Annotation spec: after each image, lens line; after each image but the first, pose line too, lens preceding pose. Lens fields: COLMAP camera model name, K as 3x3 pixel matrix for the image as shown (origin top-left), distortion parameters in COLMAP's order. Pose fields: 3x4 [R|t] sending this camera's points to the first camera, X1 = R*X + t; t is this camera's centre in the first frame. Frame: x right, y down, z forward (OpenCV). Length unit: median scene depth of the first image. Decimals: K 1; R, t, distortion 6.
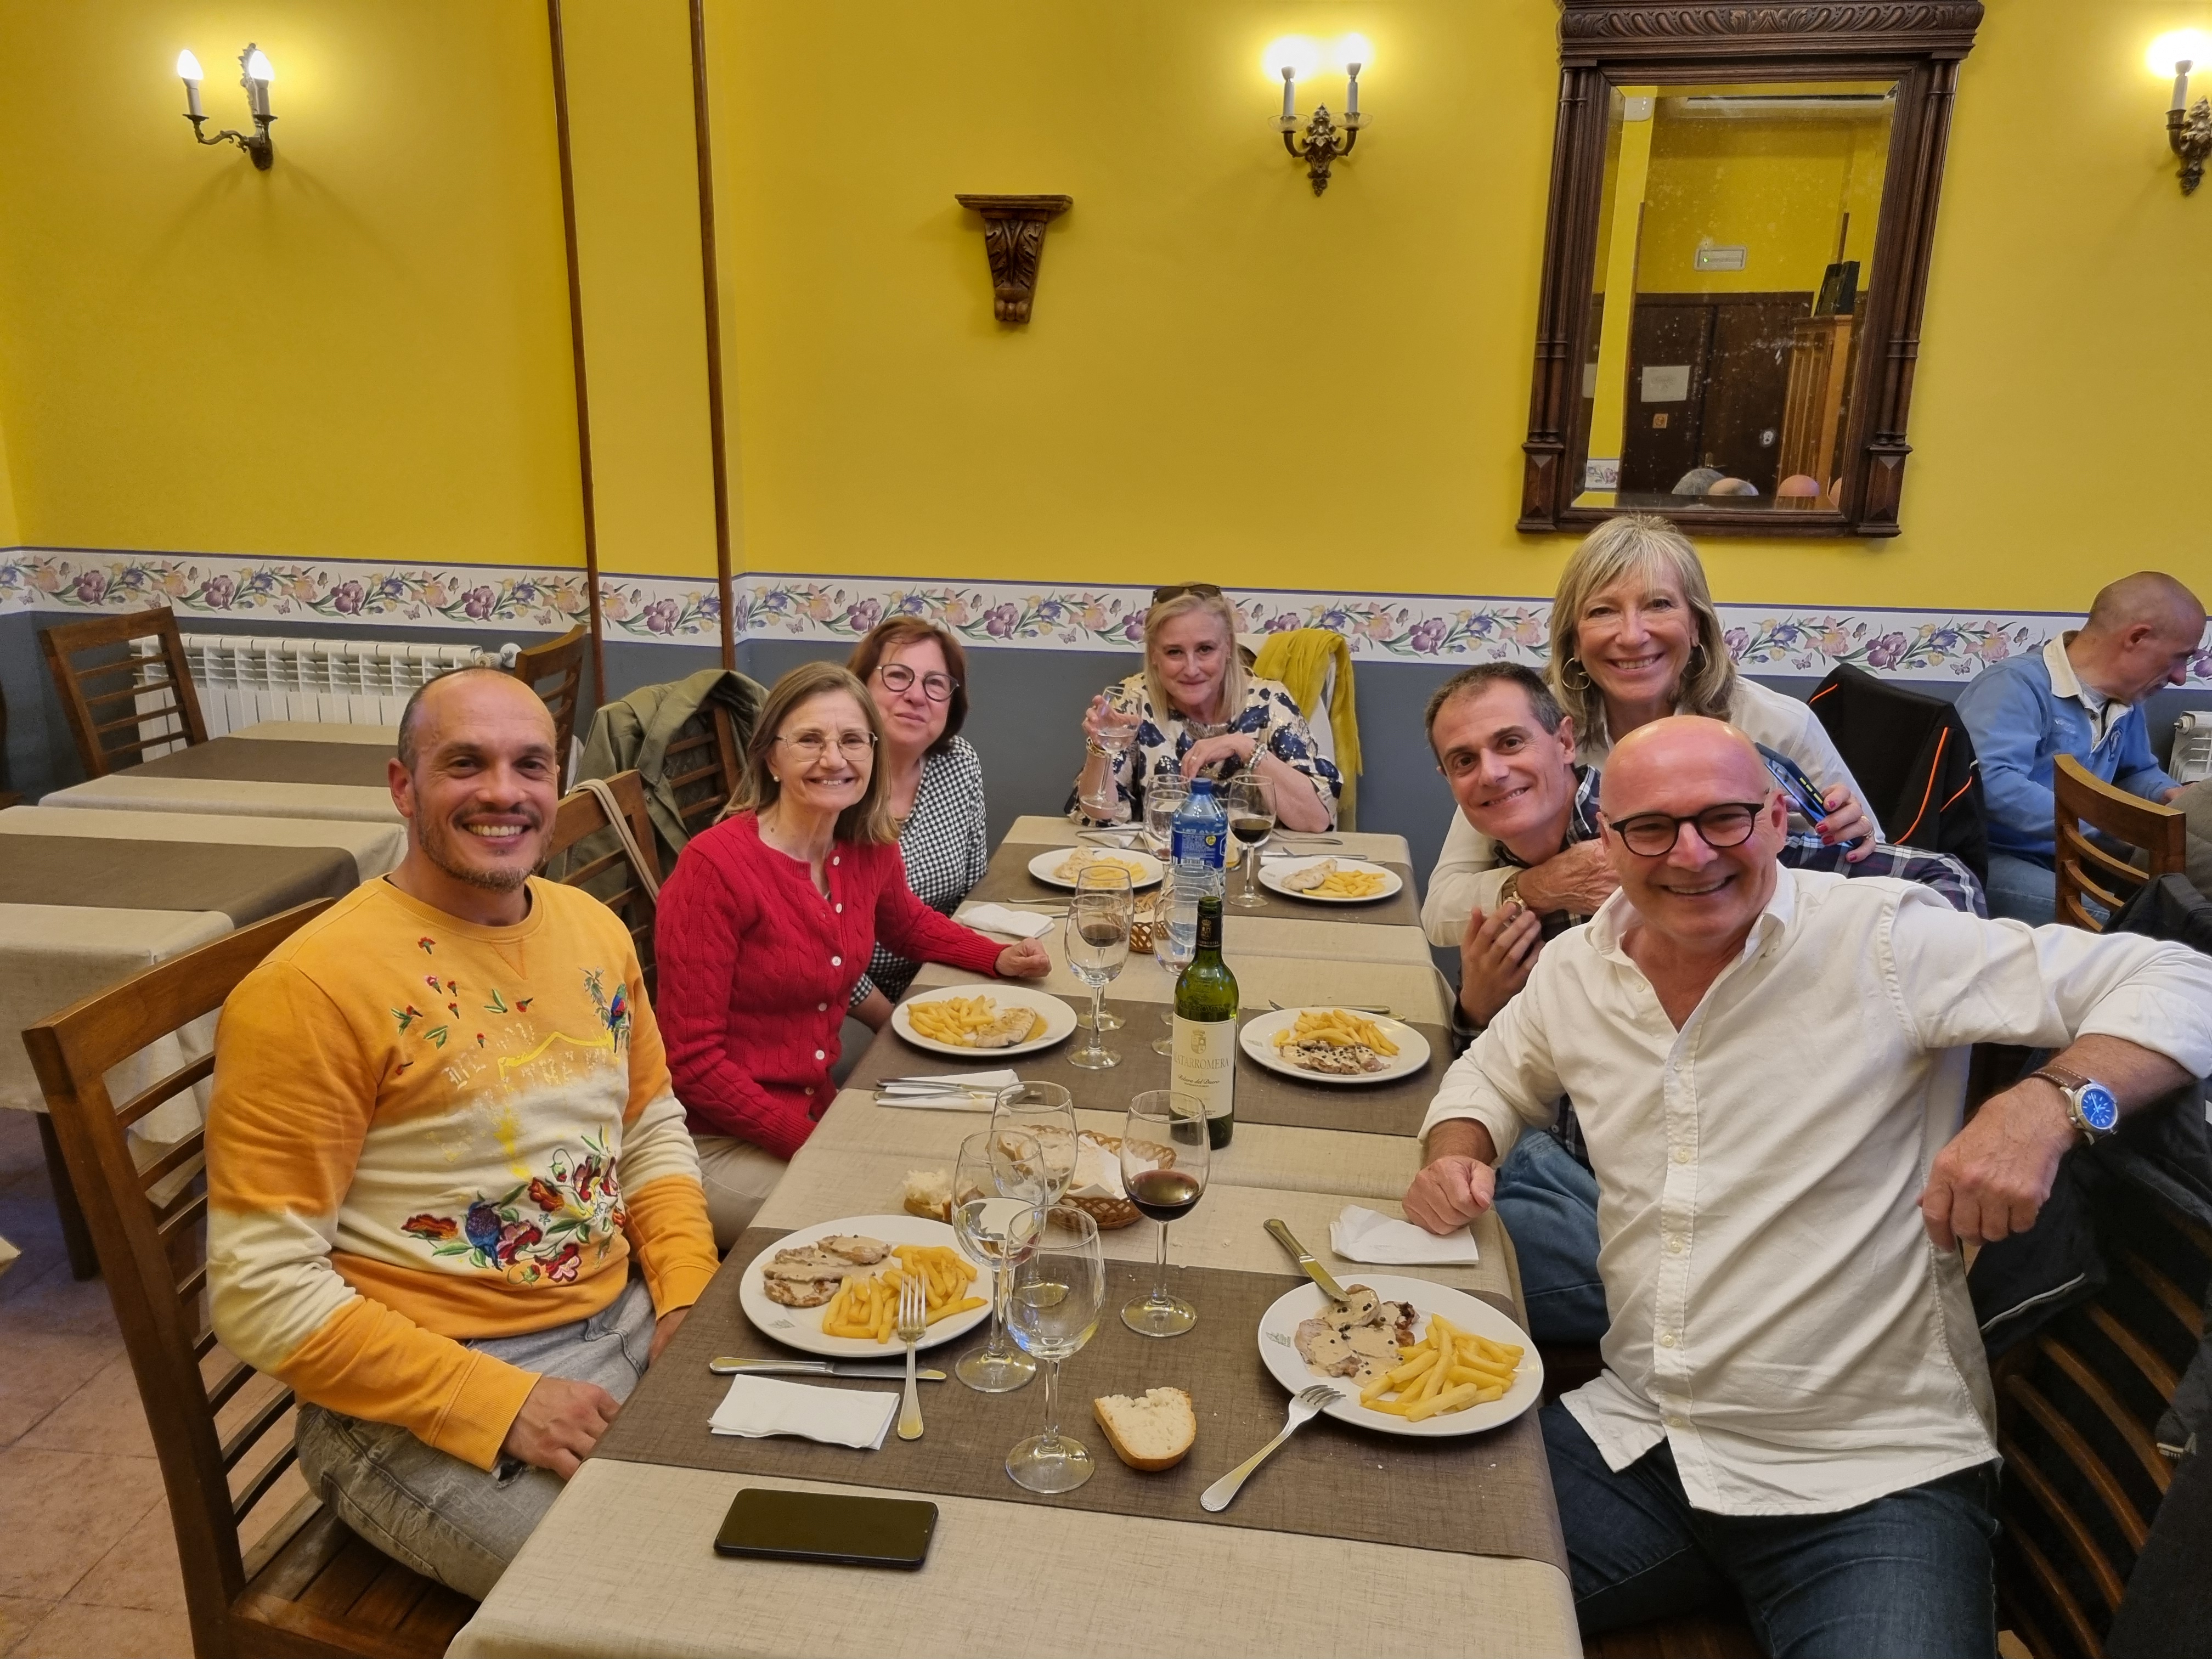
lens RADIAL K [[1676.1, 0, 1012.0], [0, 1676.1, 887.2], [0, 0, 1]] dist [0.025918, -0.010866]
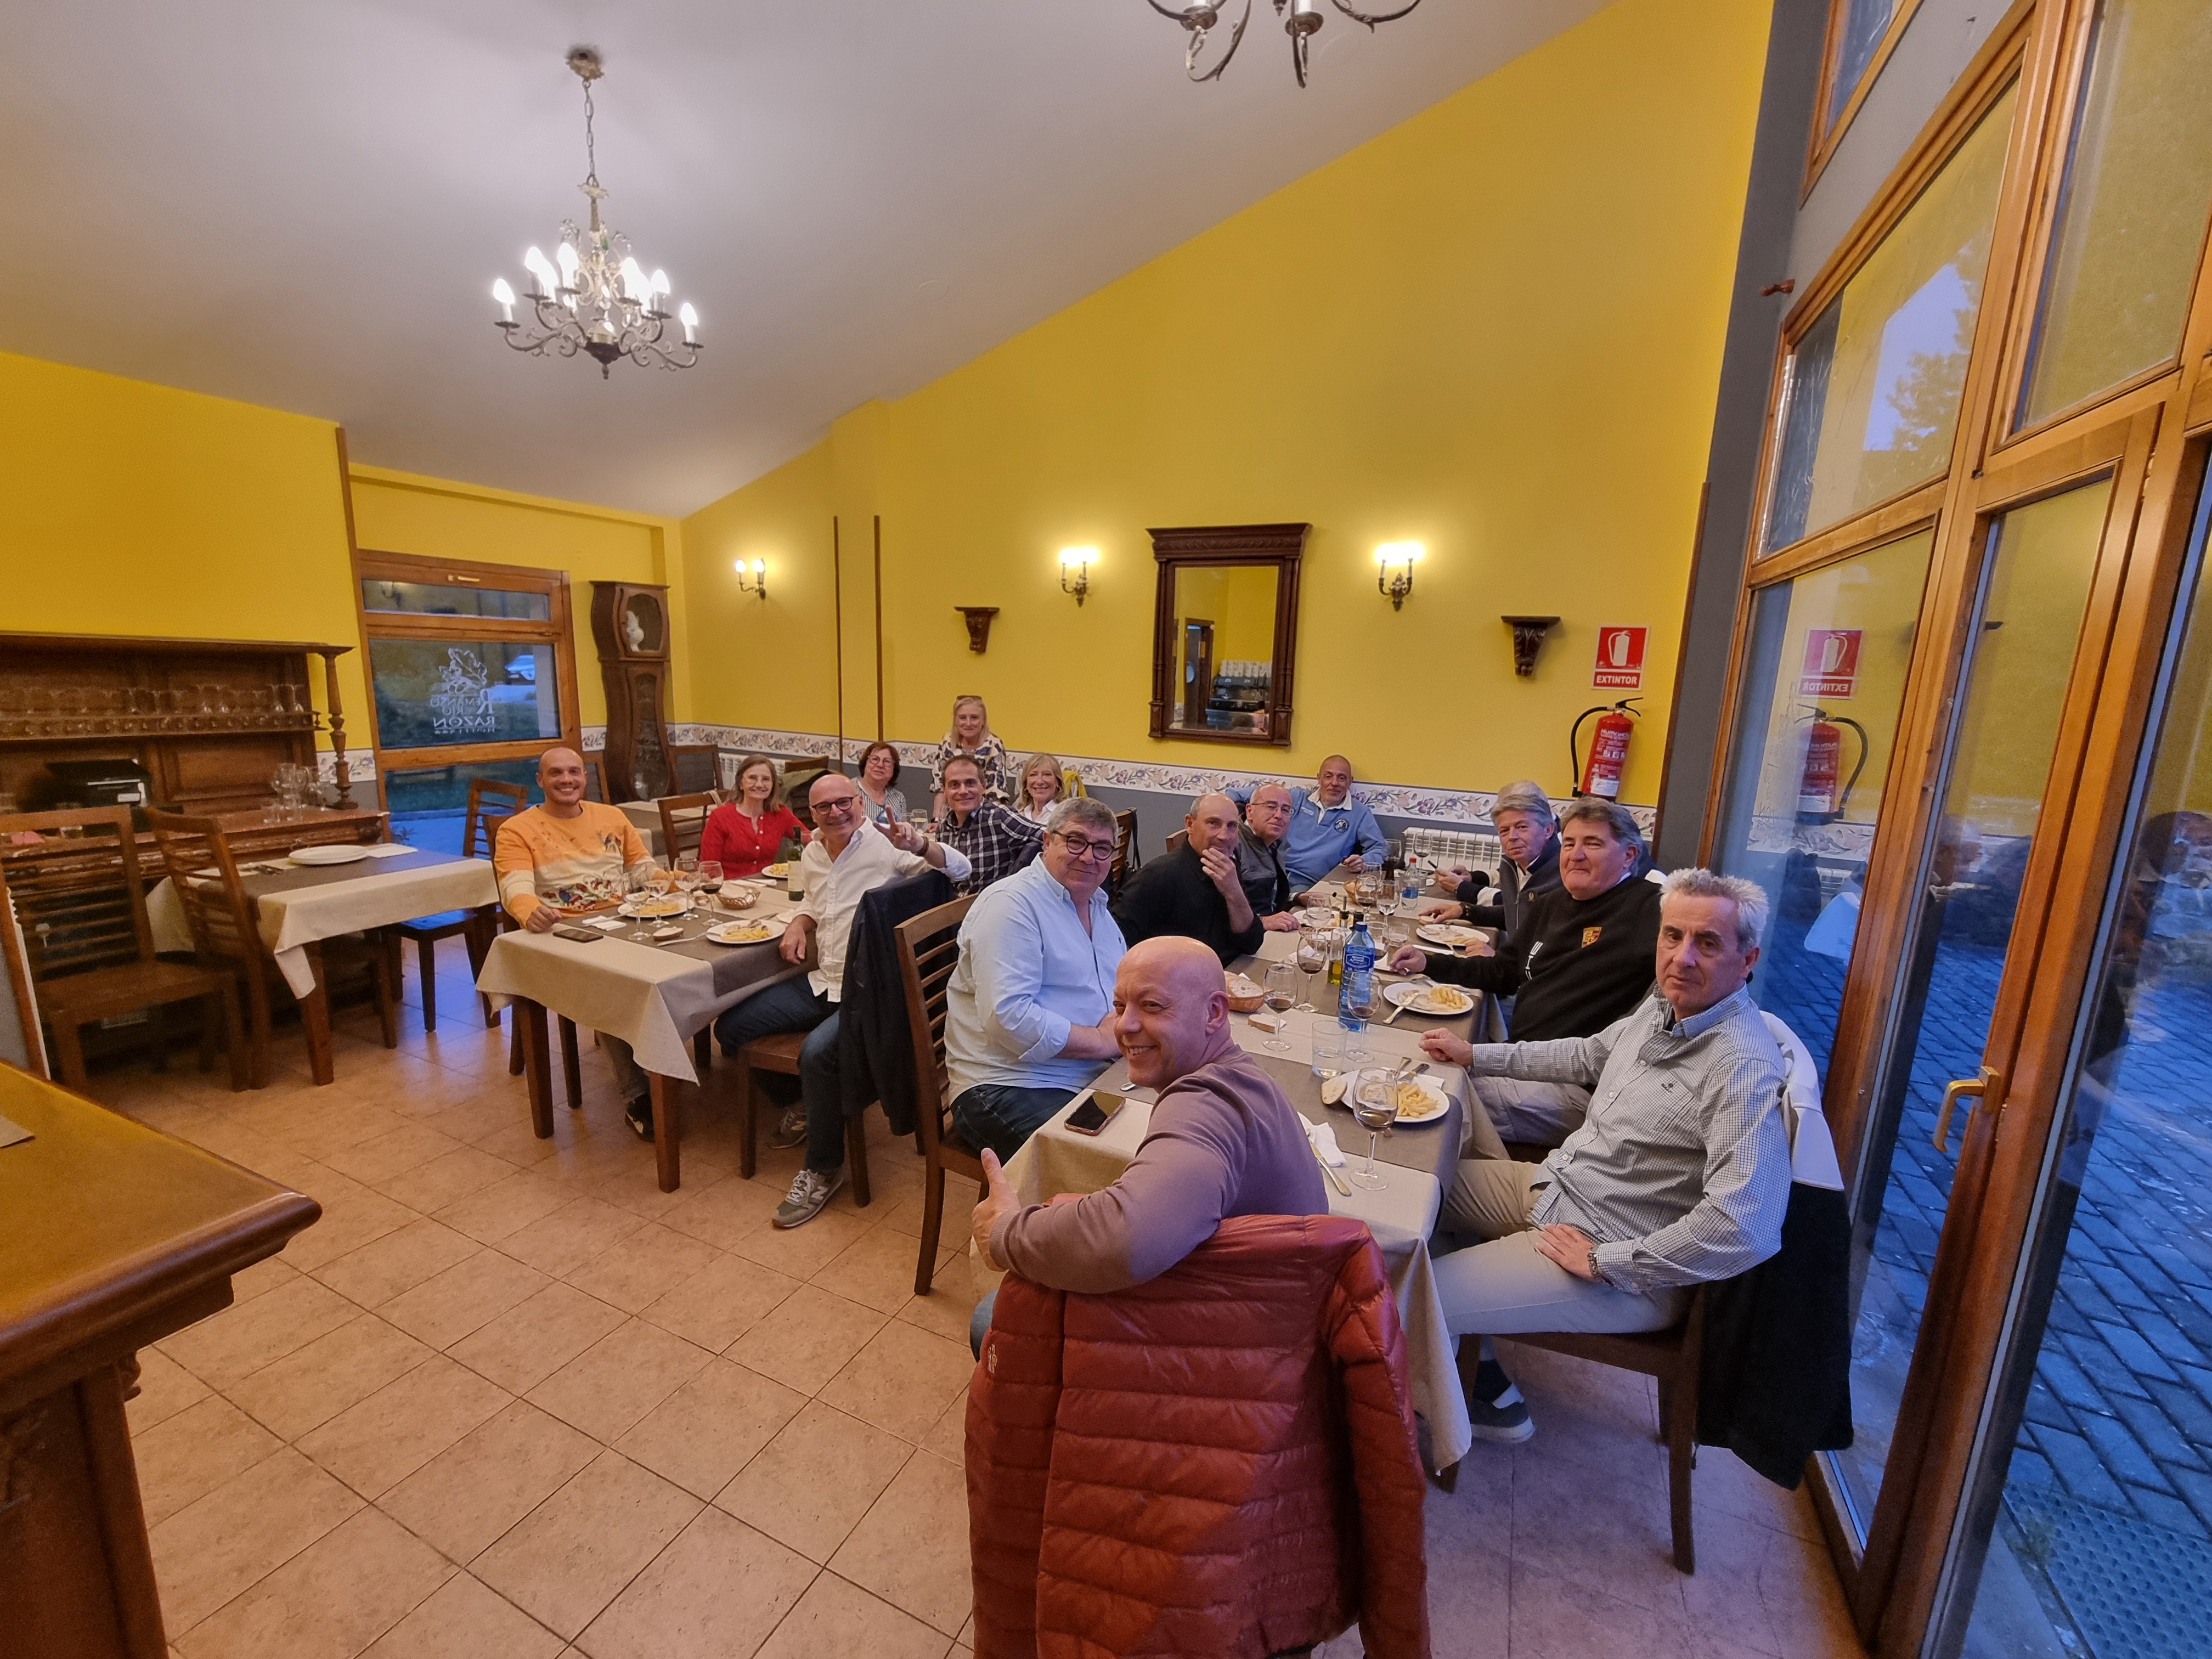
lens RADIAL K [[890.8, 0, 1120.1], [0, 890.8, 825.3], [0, 0, 1]] dist [-0.024006, 0.000261]
pose [[0.951951, 0.073506, -0.297298, 0.664964], [-0.108777, 0.988625, -0.103869, 0.058354], [0.286281, 0.131217, 0.949118, -0.241170]]
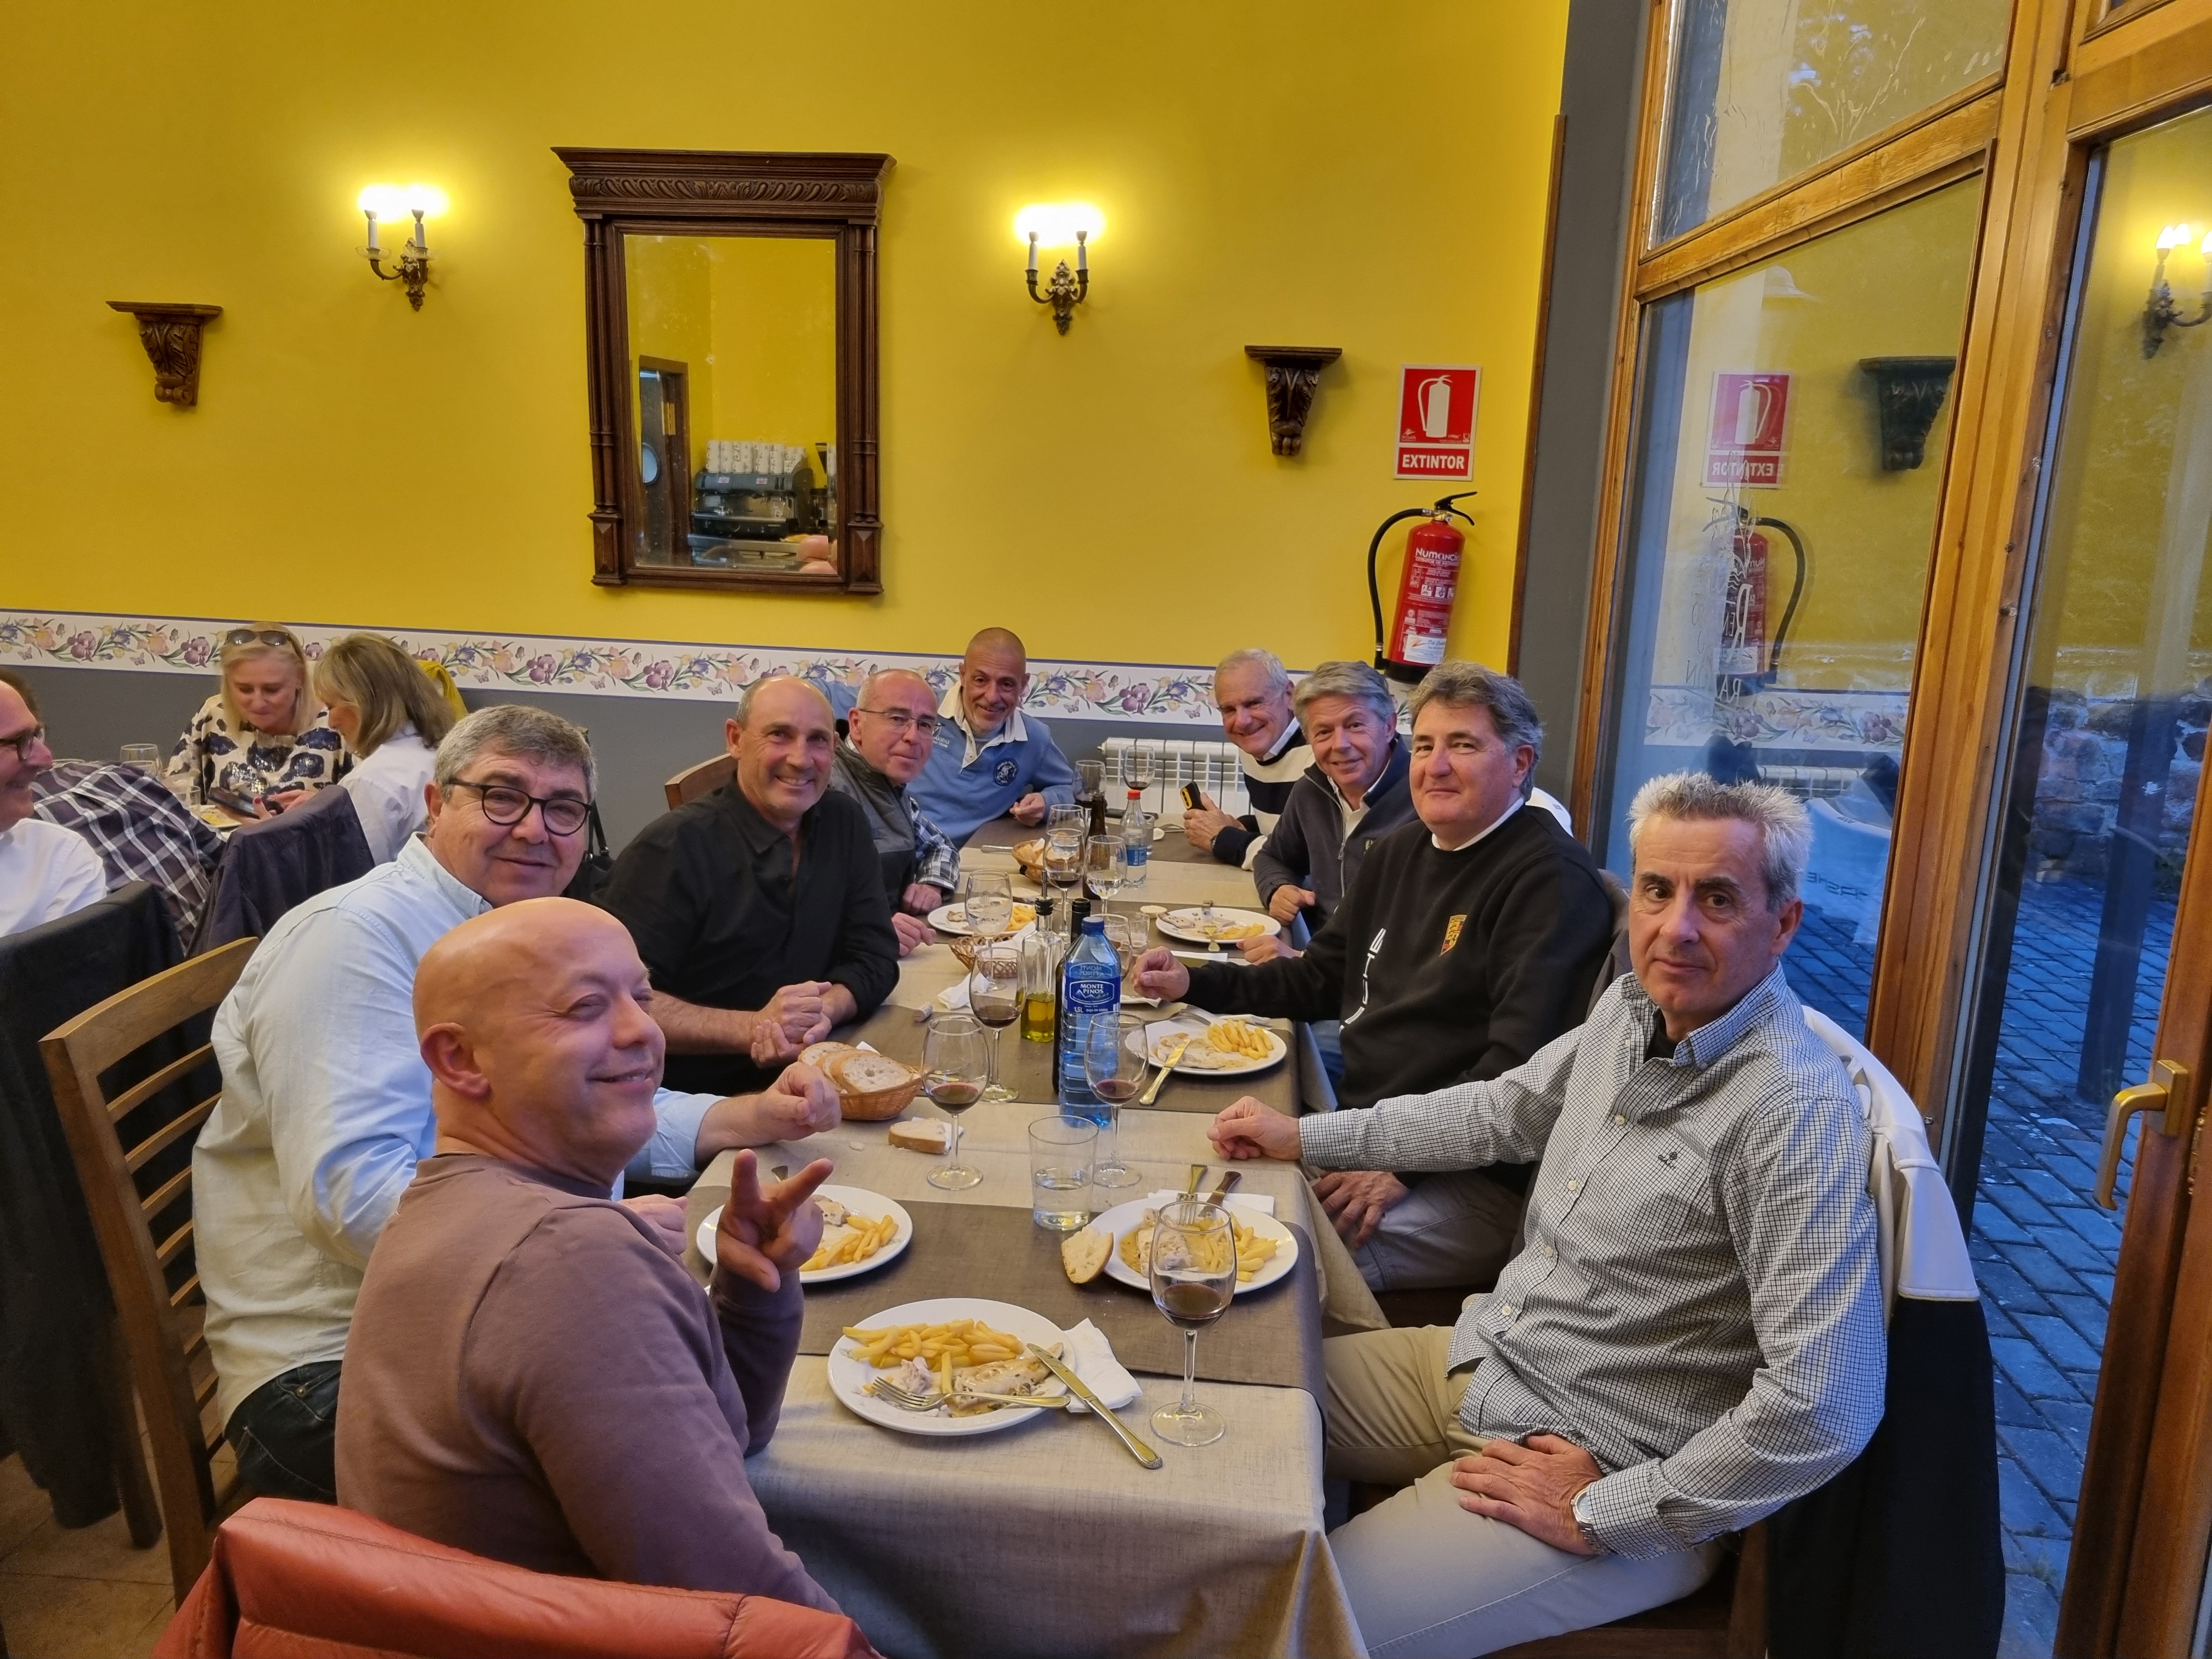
lens RADIAL K [[1676.1, 0, 1141.4], [0, 1676.1, 830.1], [0, 0, 1]] dist [0.025918, -0.010866]
pose [[0.998918, 0.010082, 0.045399, 0.647885], [-0.006529, 0.996951, -0.077754, 0.058059], [-0.046045, 0.077373, 0.995938, -0.217103]]
